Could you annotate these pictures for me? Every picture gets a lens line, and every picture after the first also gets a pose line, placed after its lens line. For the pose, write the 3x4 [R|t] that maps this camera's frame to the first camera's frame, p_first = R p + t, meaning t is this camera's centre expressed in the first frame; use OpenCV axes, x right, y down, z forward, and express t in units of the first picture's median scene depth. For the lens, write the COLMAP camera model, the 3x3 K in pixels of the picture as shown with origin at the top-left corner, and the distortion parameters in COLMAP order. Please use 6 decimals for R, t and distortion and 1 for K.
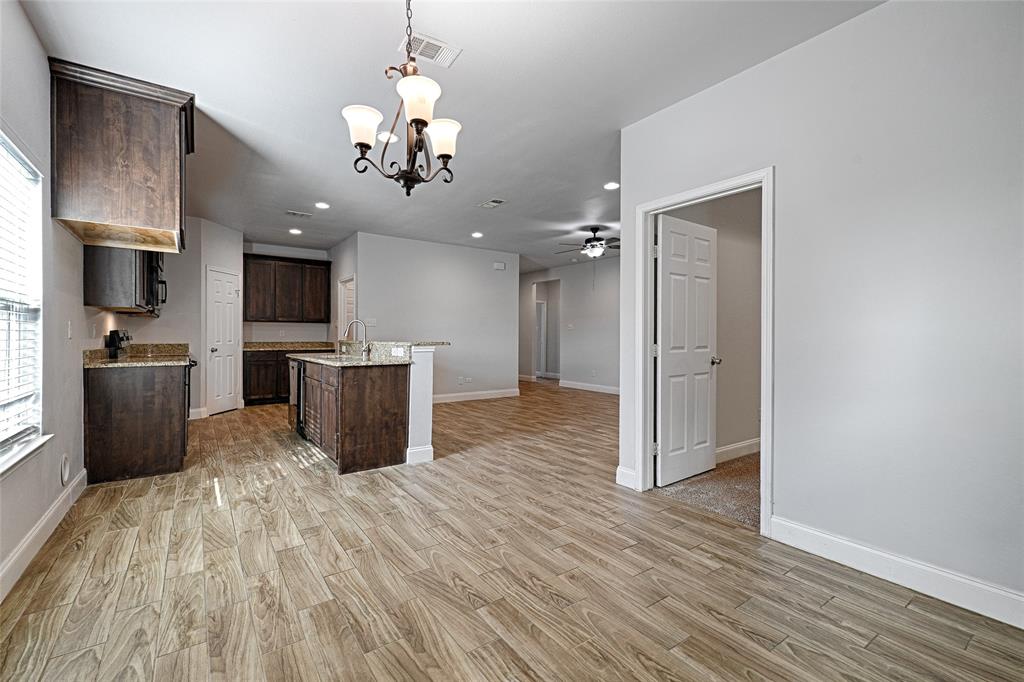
lens RADIAL K [[429.9, 0, 505.7], [0, 429.9, 336.9], [0, 0, 1]] dist [0.006412, -0.000086]
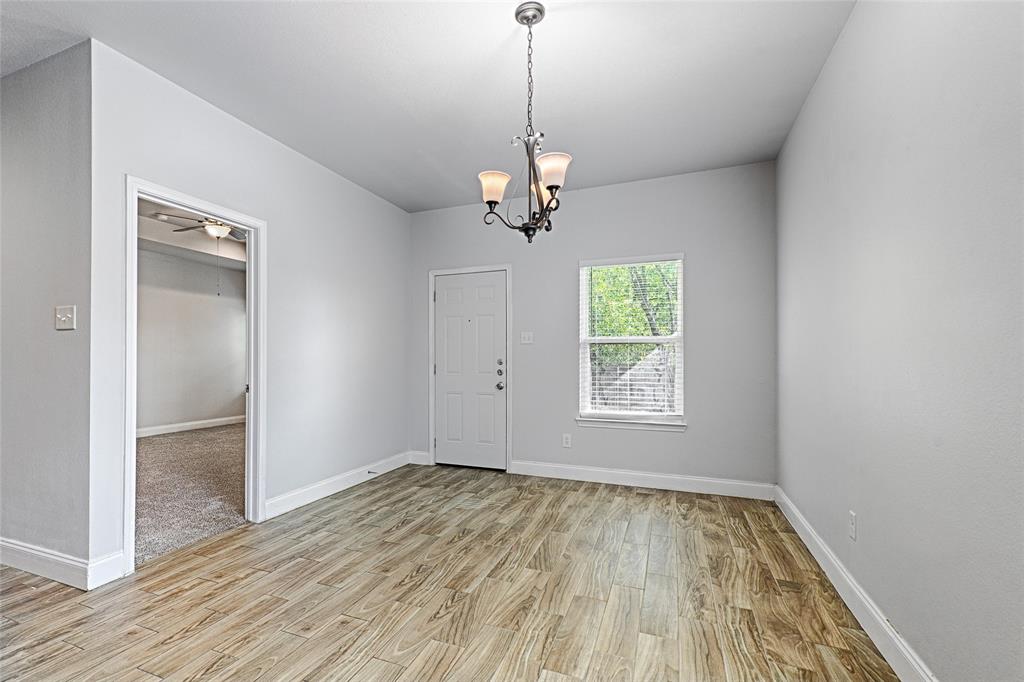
lens RADIAL K [[429.9, 0, 509.0], [0, 429.9, 347.4], [0, 0, 1]] dist [0.006412, -0.000086]
pose [[-0.546029, 0.015444, 0.837624, -0.954184], [0.001486, 0.999846, -0.017467, 0.010493], [-0.837765, -0.008292, -0.545968, 1.359219]]
